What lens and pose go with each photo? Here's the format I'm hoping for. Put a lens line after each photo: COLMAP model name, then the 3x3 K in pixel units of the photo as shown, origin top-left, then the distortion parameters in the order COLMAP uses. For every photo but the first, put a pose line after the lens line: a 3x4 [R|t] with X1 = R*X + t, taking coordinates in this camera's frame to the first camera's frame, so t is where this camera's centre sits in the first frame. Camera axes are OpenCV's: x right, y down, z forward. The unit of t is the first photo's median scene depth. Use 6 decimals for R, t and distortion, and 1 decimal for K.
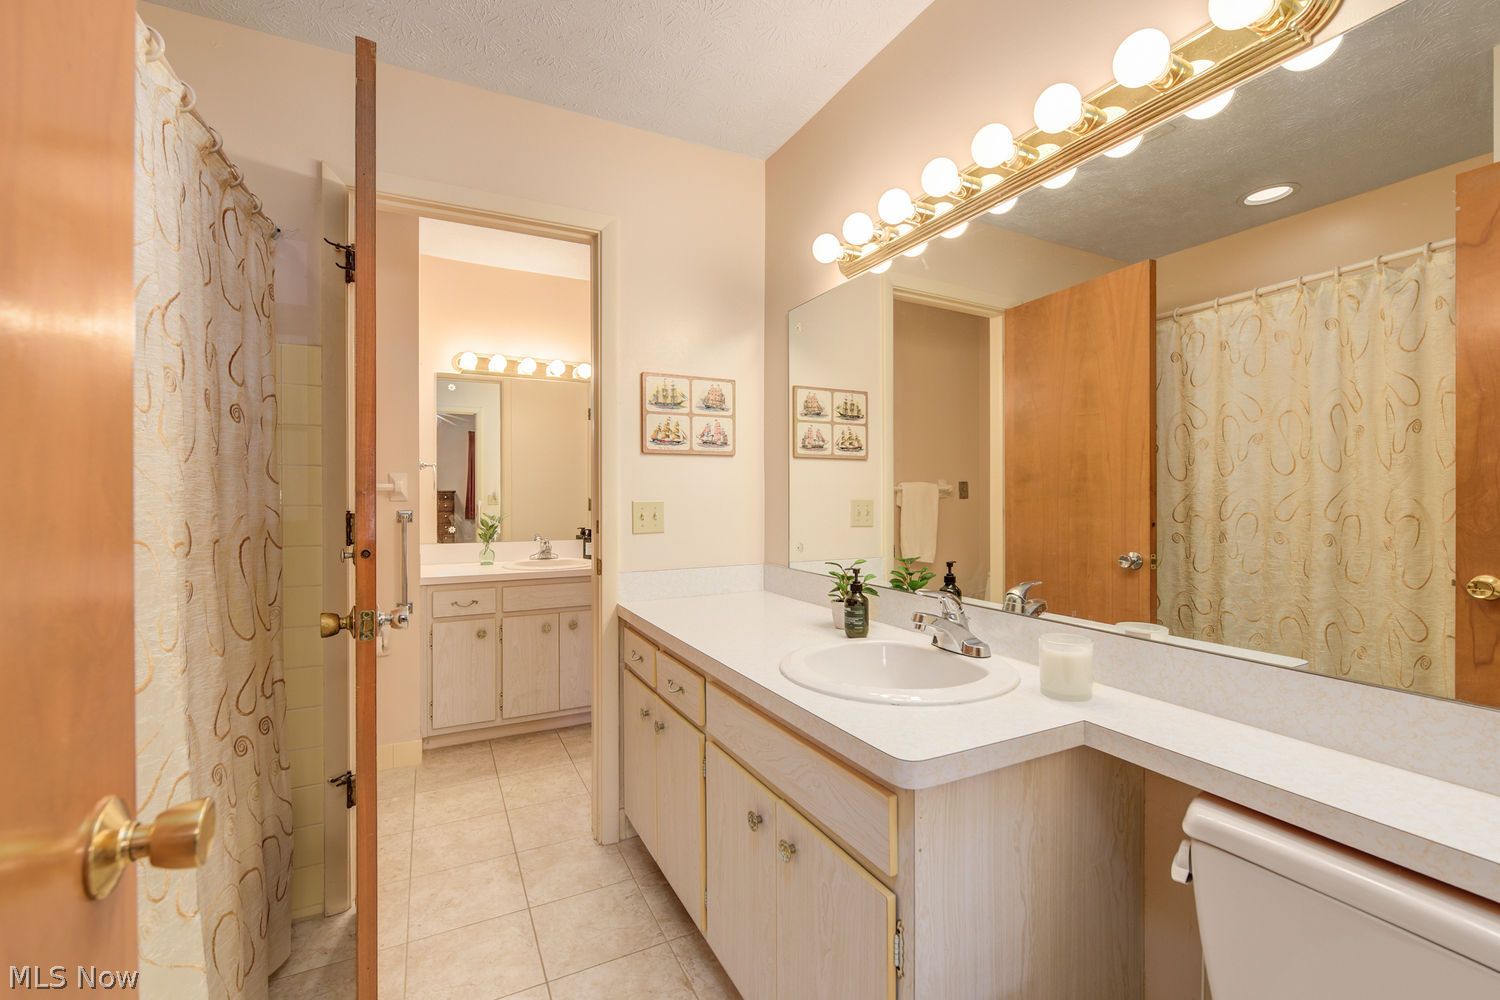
lens RADIAL K [[620.5, 0, 745.7], [0, 620.5, 501.1], [0, 0, 1]] dist [0.005571, 0.000051]
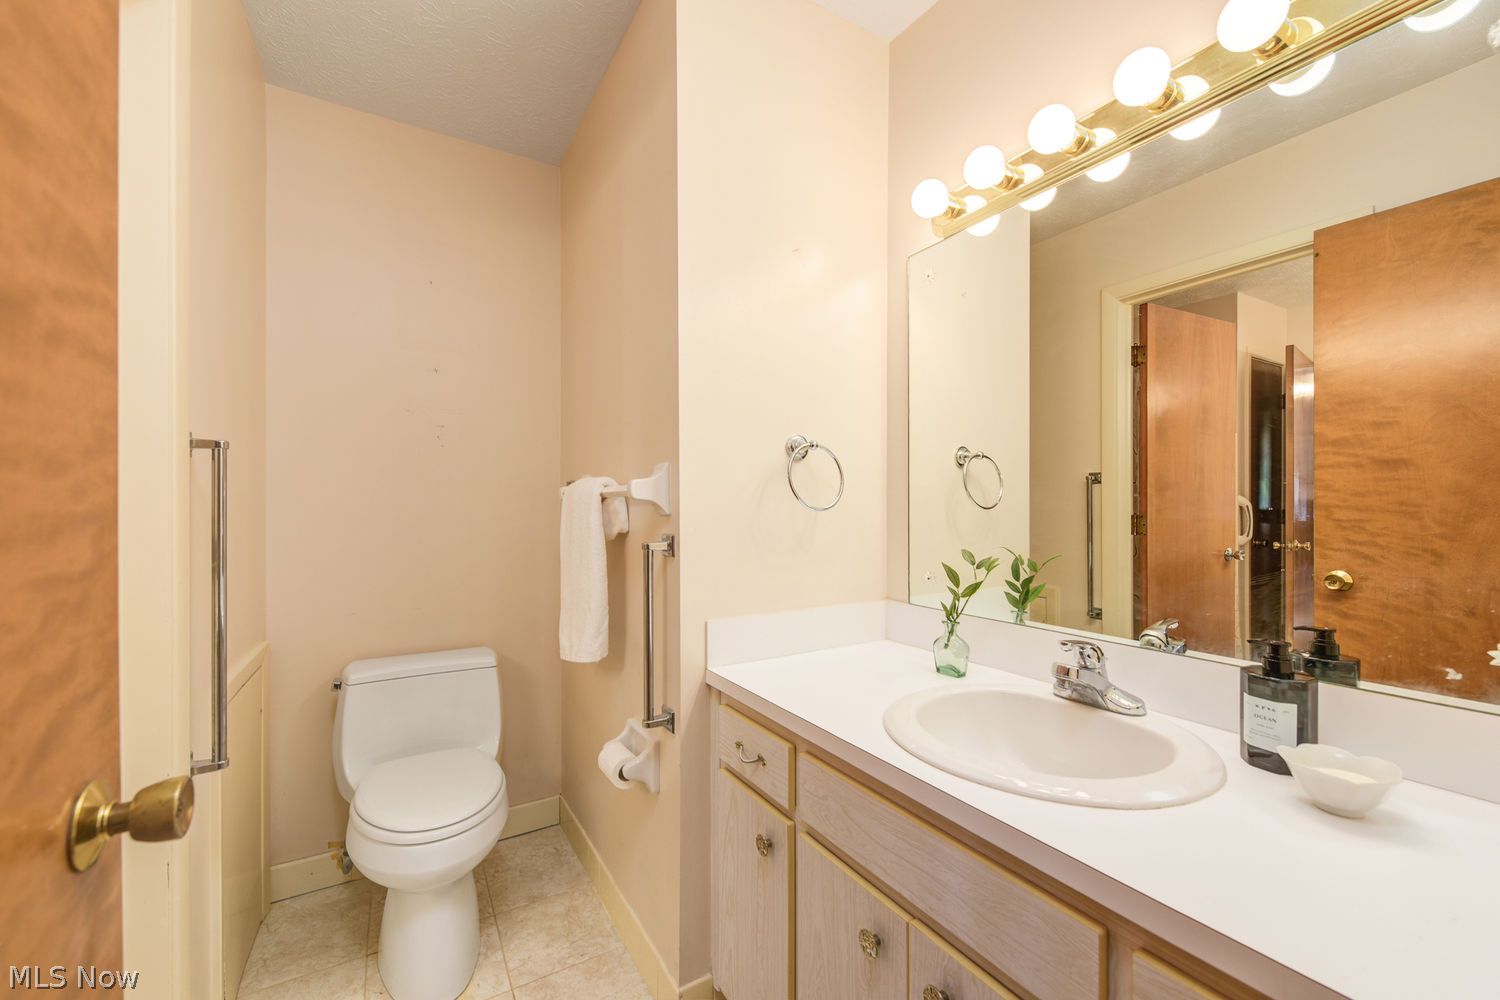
lens RADIAL K [[594.4, 0, 749.6], [0, 594.4, 511.3], [0, 0, 1]] dist [-0.002957, -0.000630]
pose [[0.999193, -0.002362, 0.040096, -0.133357], [0.002486, 0.999992, -0.003049, -0.003464], [-0.040088, 0.003146, 0.999191, 0.240143]]
